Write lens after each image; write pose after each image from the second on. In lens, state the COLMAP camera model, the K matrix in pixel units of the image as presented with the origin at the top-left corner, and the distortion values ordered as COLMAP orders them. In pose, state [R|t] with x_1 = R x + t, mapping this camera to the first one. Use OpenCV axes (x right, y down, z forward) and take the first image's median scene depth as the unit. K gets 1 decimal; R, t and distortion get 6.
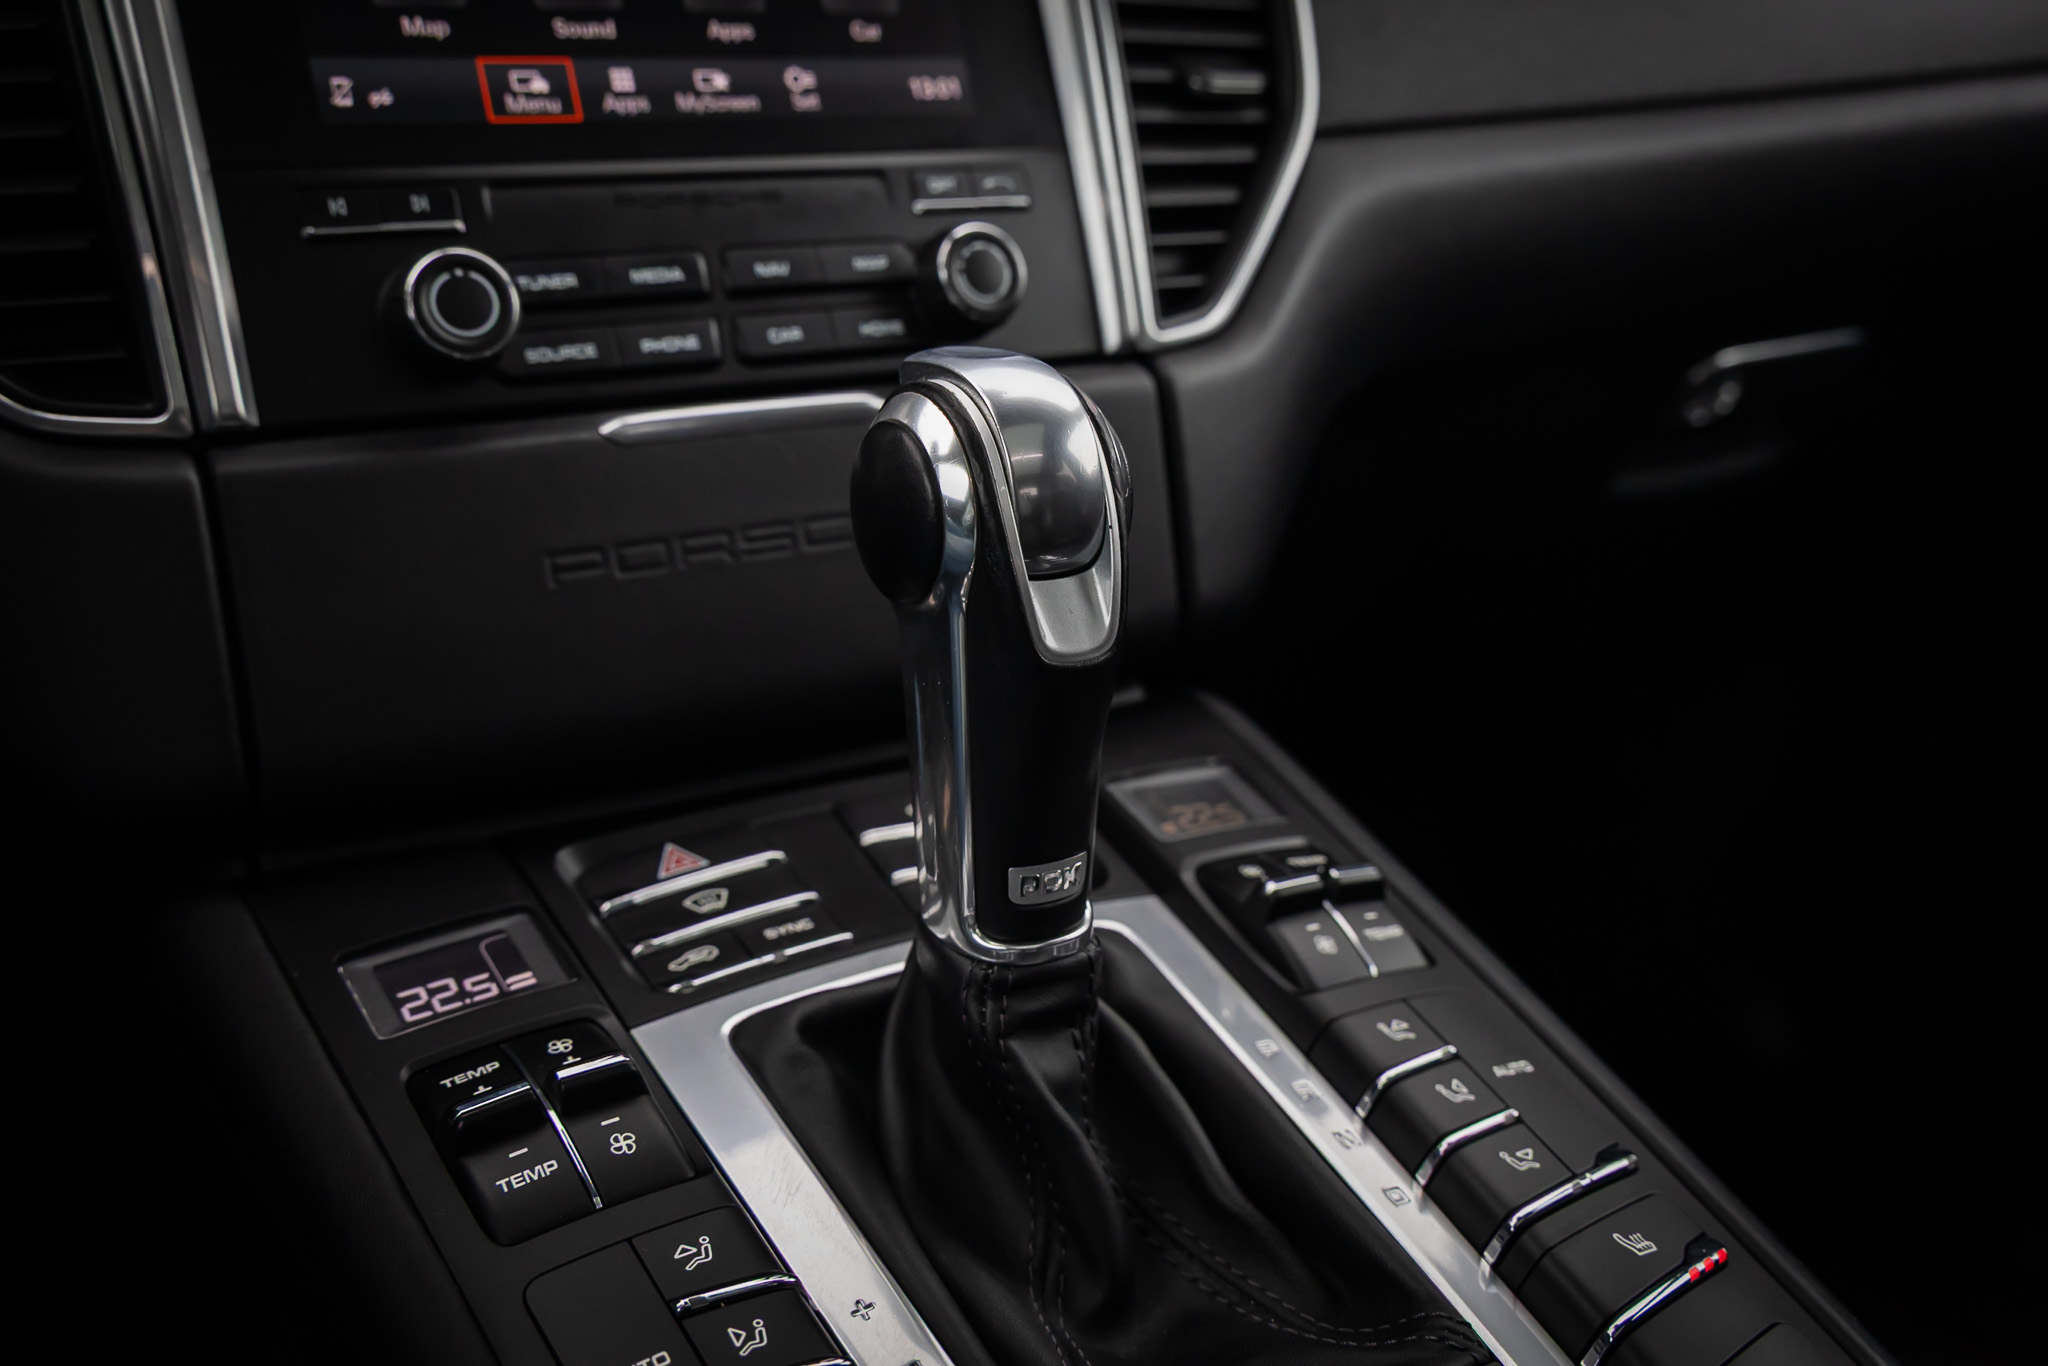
lens RADIAL K [[1944.7, 0, 1025.1], [0, 1944.7, 672.4], [0, 0, 1]] dist [0.027334, 0.000000]
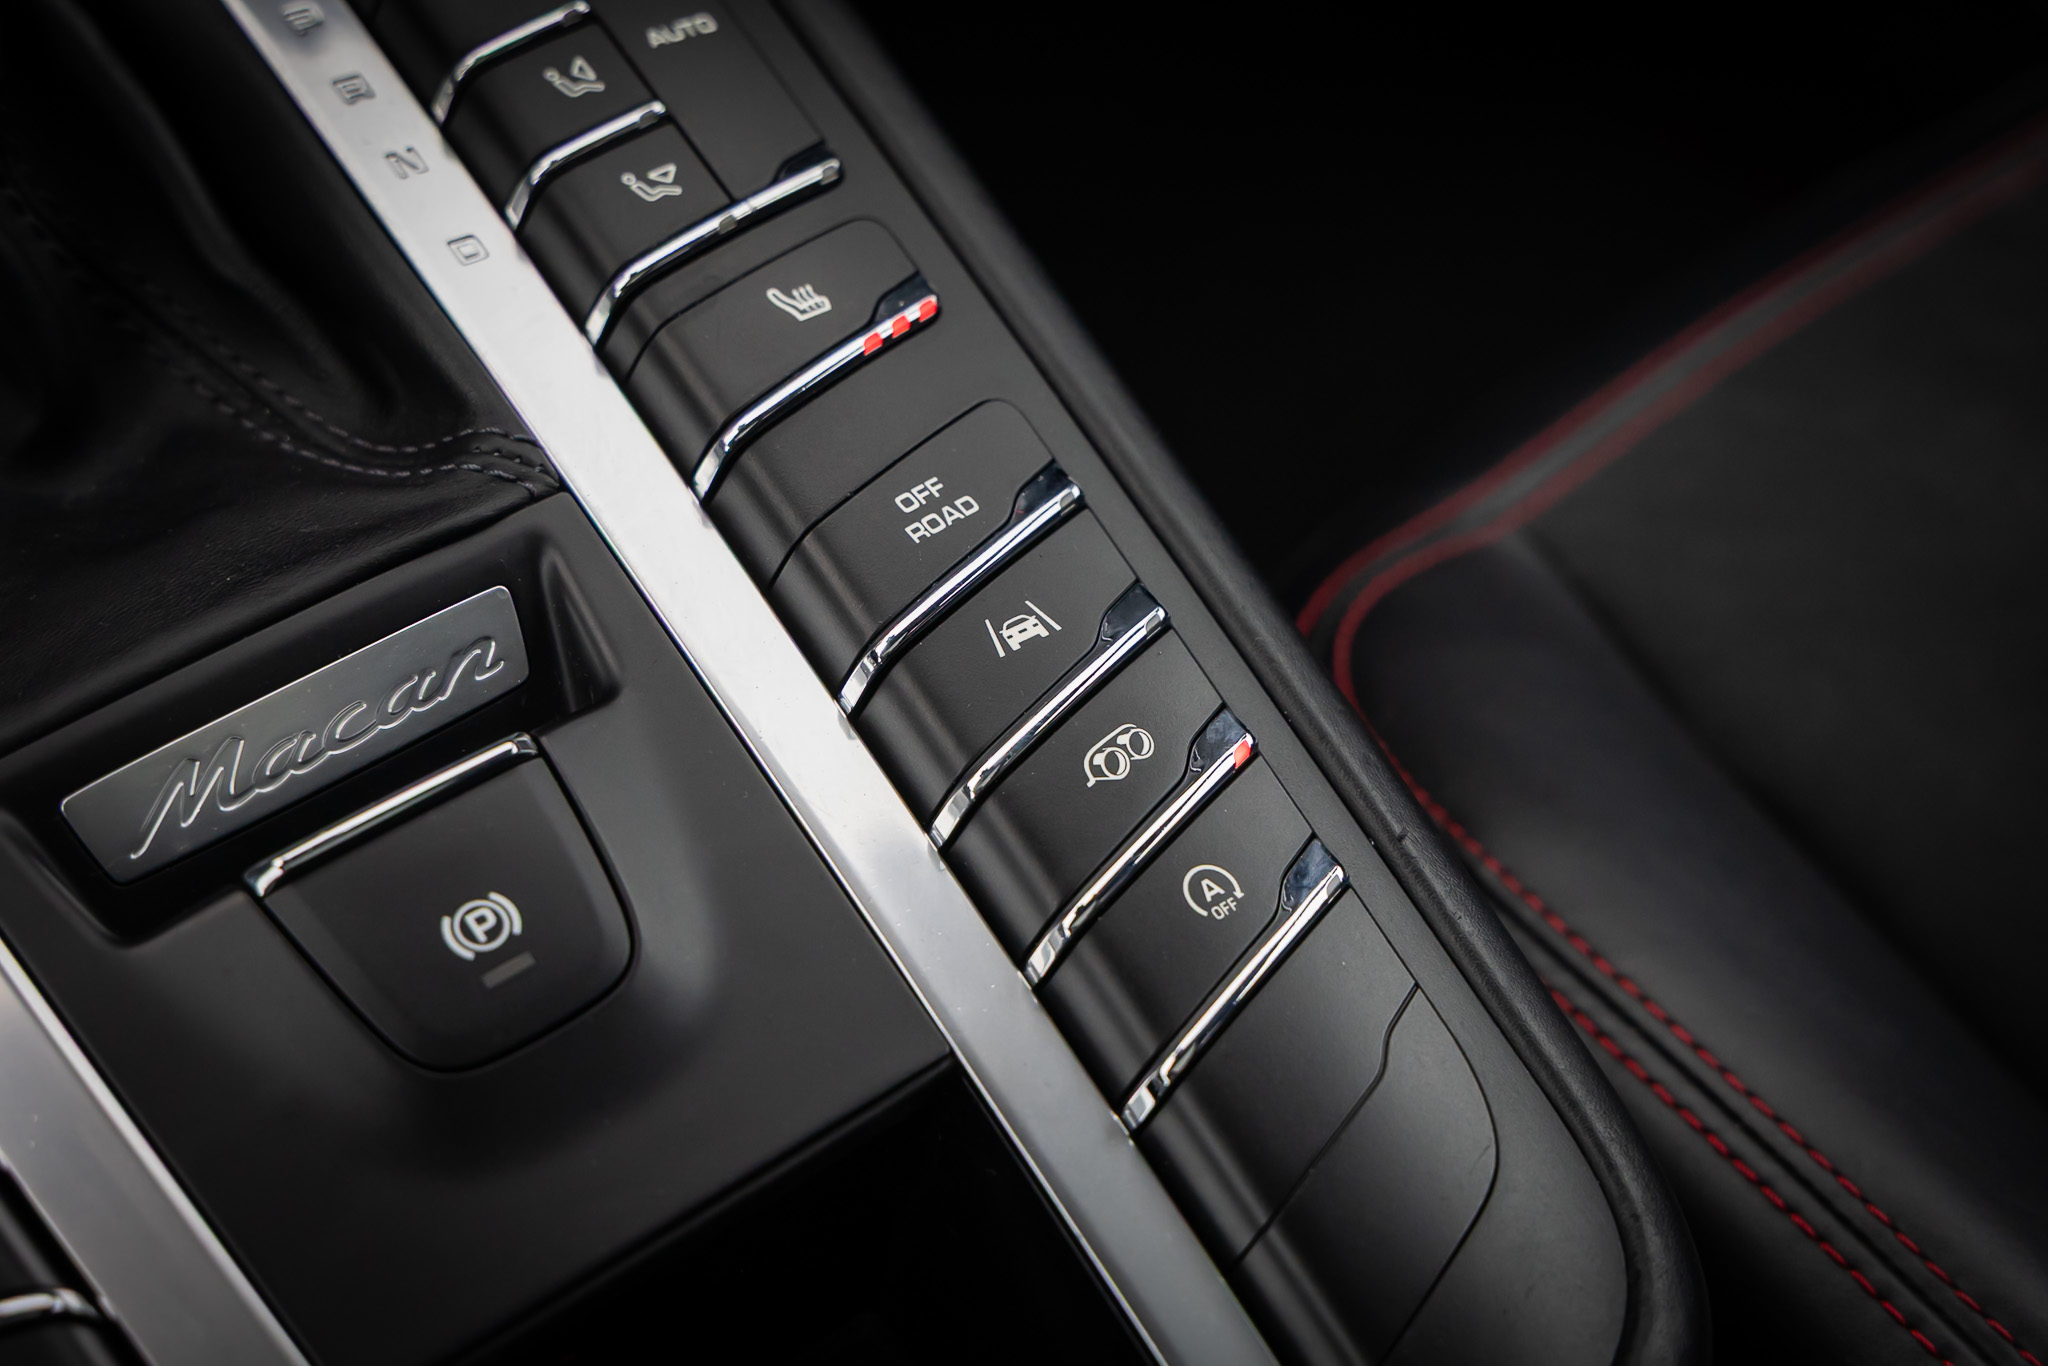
lens RADIAL K [[3137.6, 0, 1043.7], [0, 3137.6, 681.6], [0, 0, 1]] dist [0.001765, 0.000000]
pose [[0.991667, -0.077492, 0.102912, 0.263448], [0.018758, 0.877195, 0.479767, -0.115720], [-0.127452, -0.473839, 0.871340, -0.038569]]
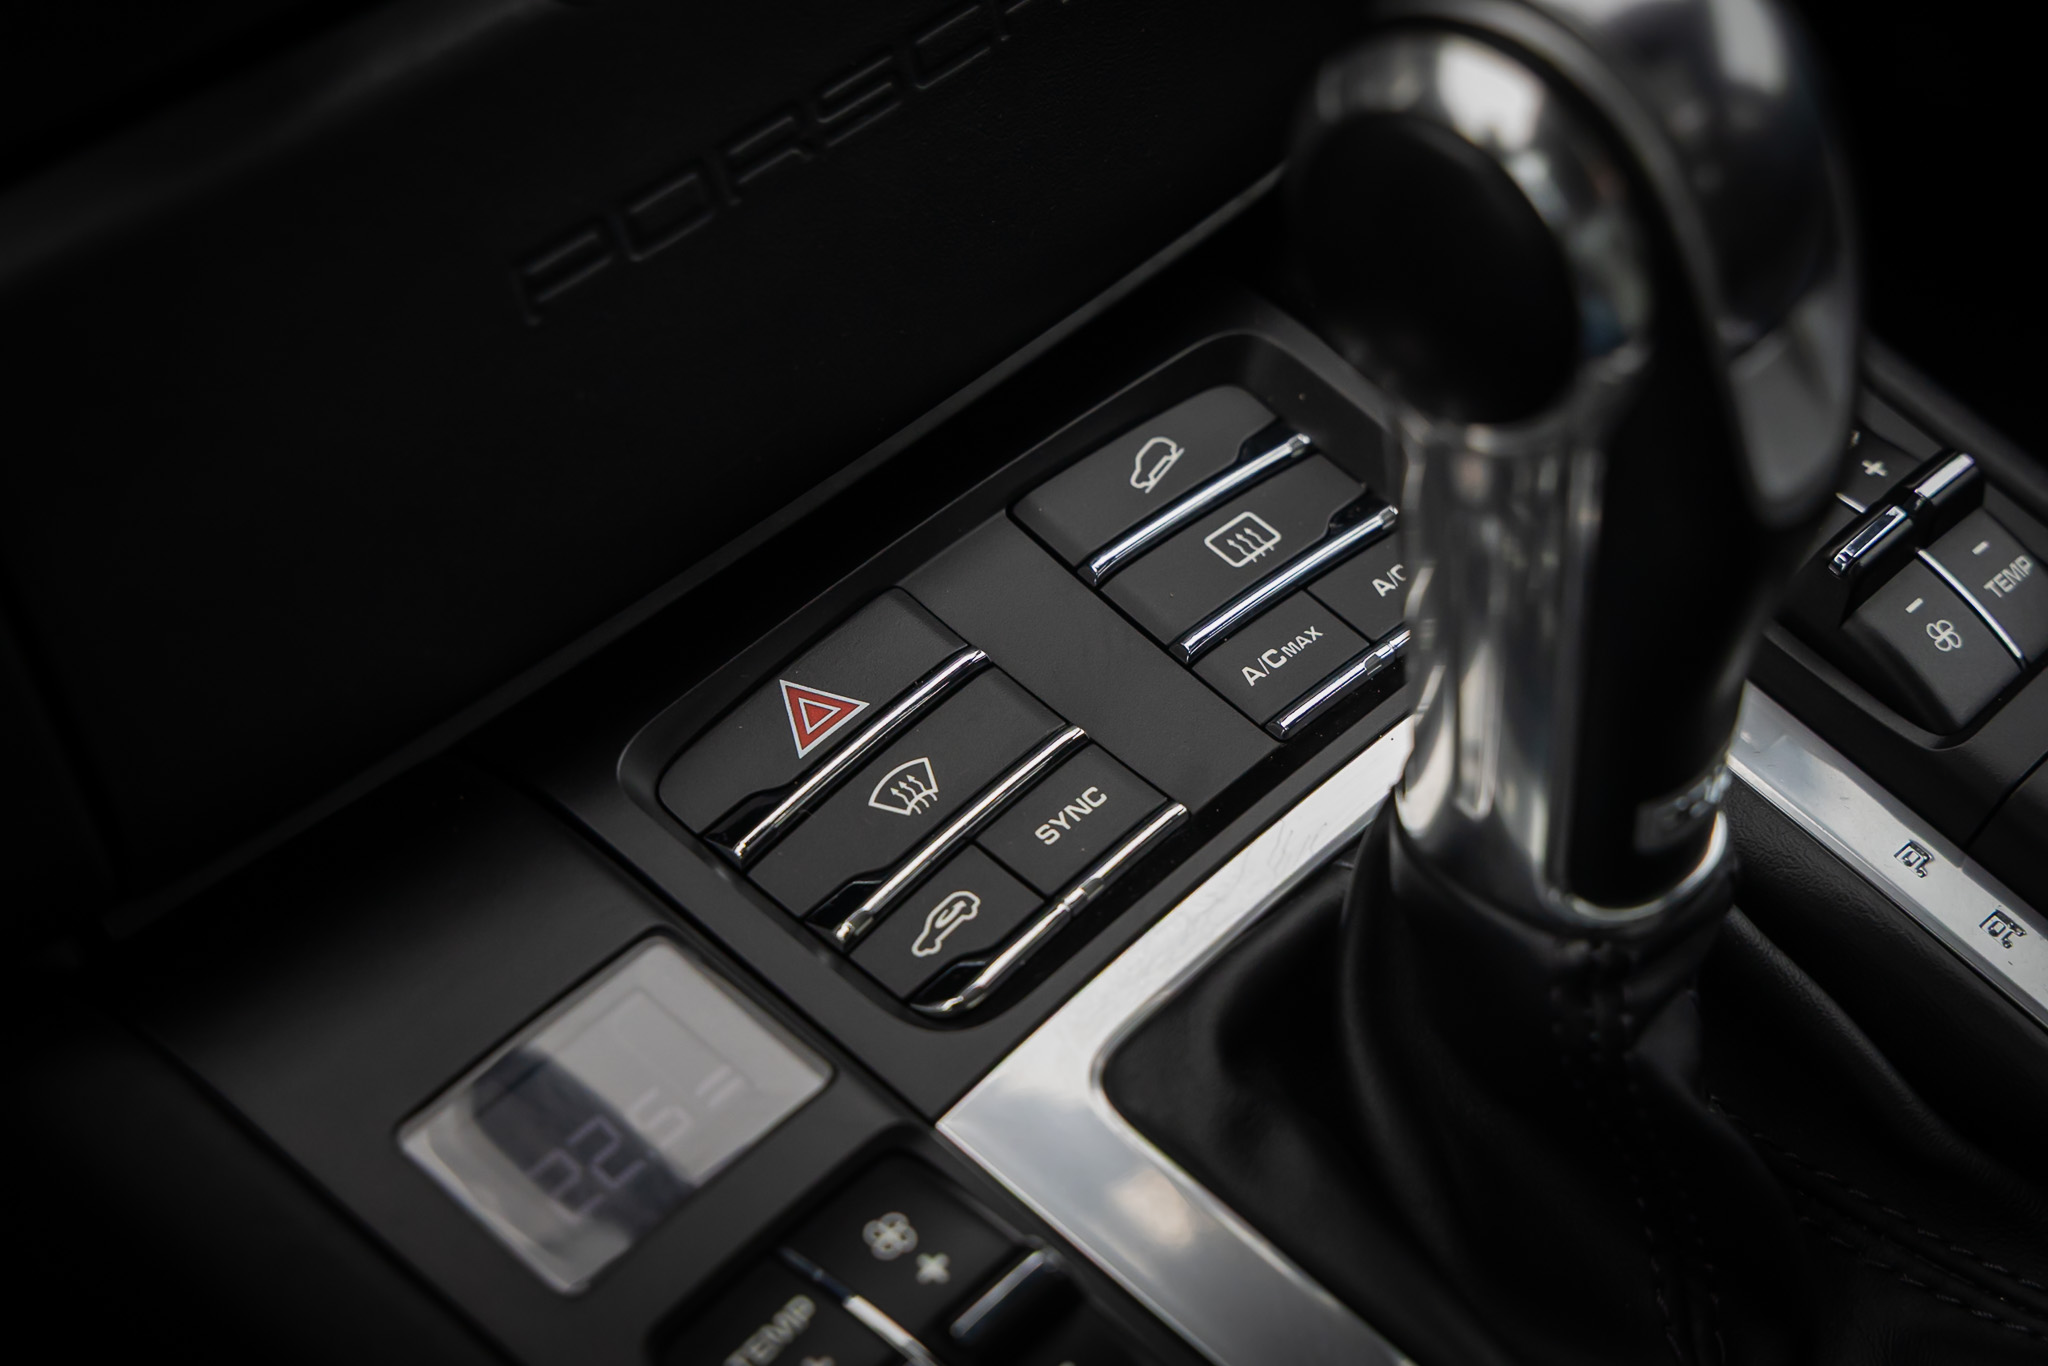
lens RADIAL K [[3137.6, 0, 1018.4], [0, 3137.6, 682.3], [0, 0, 1]] dist [0.001765, 0.000000]
pose [[0.966009, -0.213815, 0.145293, -0.294412], [0.136626, 0.899411, 0.415202, -0.320082], [-0.219455, -0.381238, 0.898052, 0.228584]]
